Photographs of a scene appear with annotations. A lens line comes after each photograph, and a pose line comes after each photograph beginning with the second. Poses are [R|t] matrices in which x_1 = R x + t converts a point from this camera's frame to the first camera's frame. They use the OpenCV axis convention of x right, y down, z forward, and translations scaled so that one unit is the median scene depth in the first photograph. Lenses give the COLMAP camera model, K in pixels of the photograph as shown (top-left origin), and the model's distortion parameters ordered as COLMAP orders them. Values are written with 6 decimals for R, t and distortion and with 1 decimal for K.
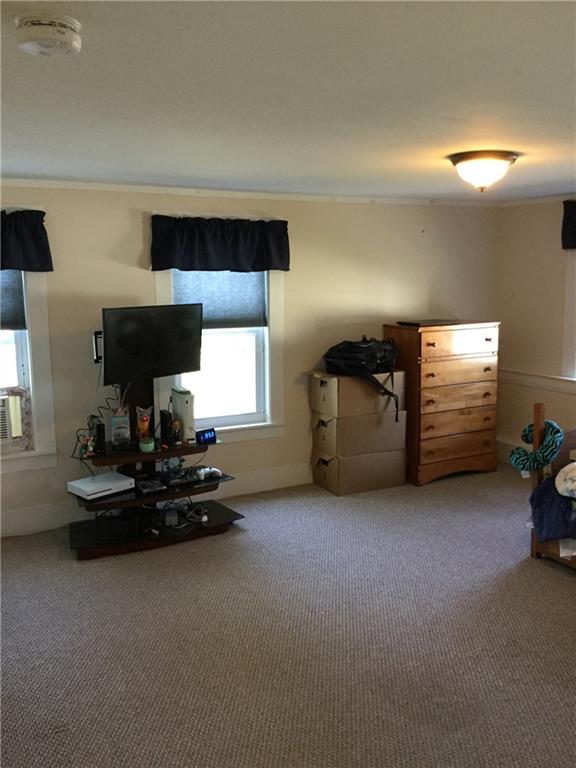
lens RADIAL K [[693.2, 0, 288.0], [0, 693.2, 384.0], [0, 0, 1]] dist [0.119336, -0.210584]
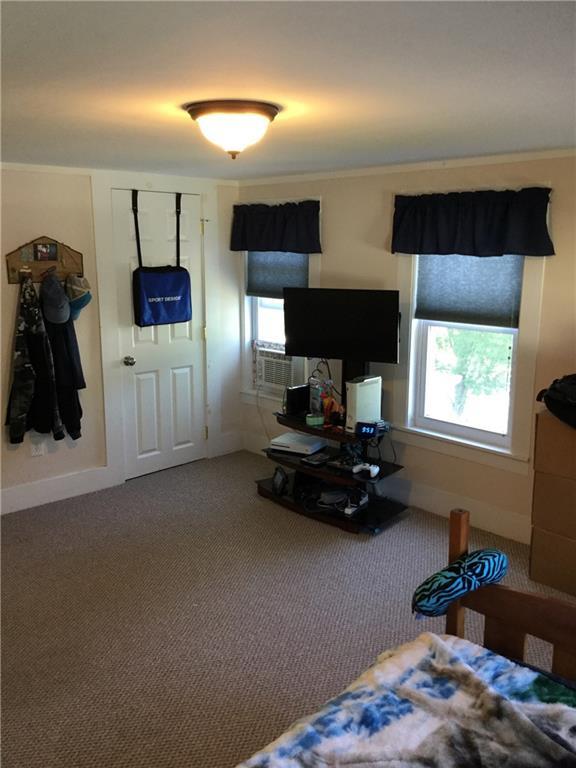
lens RADIAL K [[693.2, 0, 288.0], [0, 693.2, 384.0], [0, 0, 1]] dist [0.119336, -0.210584]
pose [[0.244733, 0.192134, -0.950363, 0.702986], [-0.169933, 0.973498, 0.153051, -0.106297], [0.954583, 0.124041, 0.270897, 0.603144]]
